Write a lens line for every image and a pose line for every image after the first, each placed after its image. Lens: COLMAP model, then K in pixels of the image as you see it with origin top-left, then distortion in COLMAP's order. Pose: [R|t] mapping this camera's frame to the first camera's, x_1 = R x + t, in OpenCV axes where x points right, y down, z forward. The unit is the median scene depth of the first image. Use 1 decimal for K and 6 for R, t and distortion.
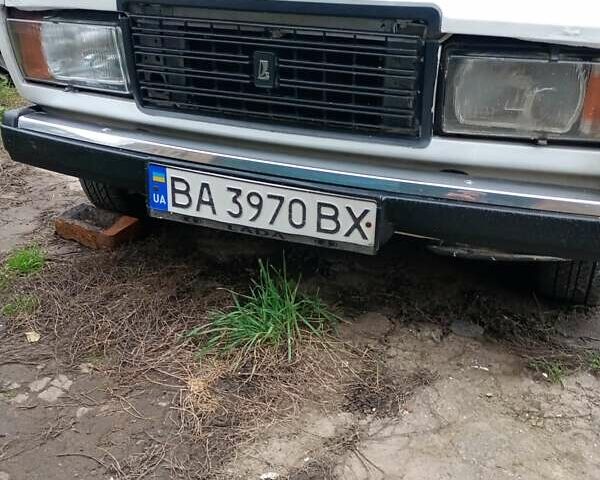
lens RADIAL K [[658.9, 0, 300.0], [0, 658.9, 240.0], [0, 0, 1]] dist [0.089325, -0.170446]
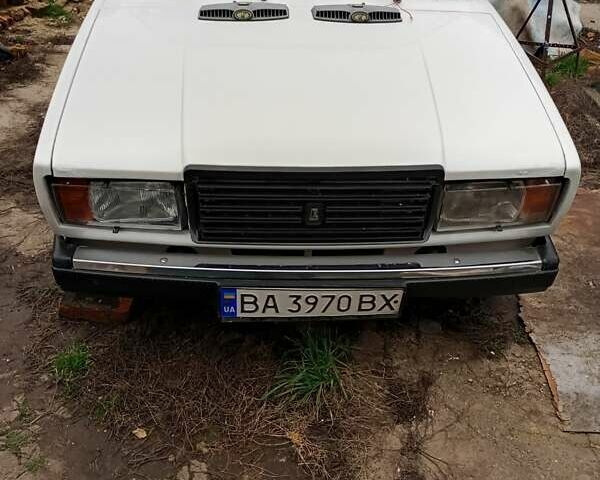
lens RADIAL K [[658.9, 0, 300.0], [0, 658.9, 240.0], [0, 0, 1]] dist [0.089325, -0.170446]
pose [[0.921325, -0.226049, 0.316327, -0.487495], [0.157040, 0.960652, 0.229097, -0.489687], [-0.355667, -0.161397, 0.920571, -0.213712]]
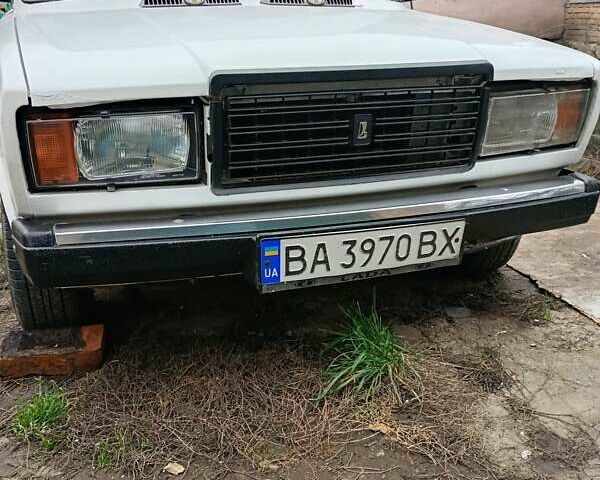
lens RADIAL K [[658.9, 0, 300.0], [0, 658.9, 240.0], [0, 0, 1]] dist [0.089325, -0.170446]
pose [[0.764734, -0.239561, 0.598158, -0.806661], [0.284231, 0.958536, 0.020508, -0.124471], [-0.578269, 0.154332, 0.801116, 0.182144]]
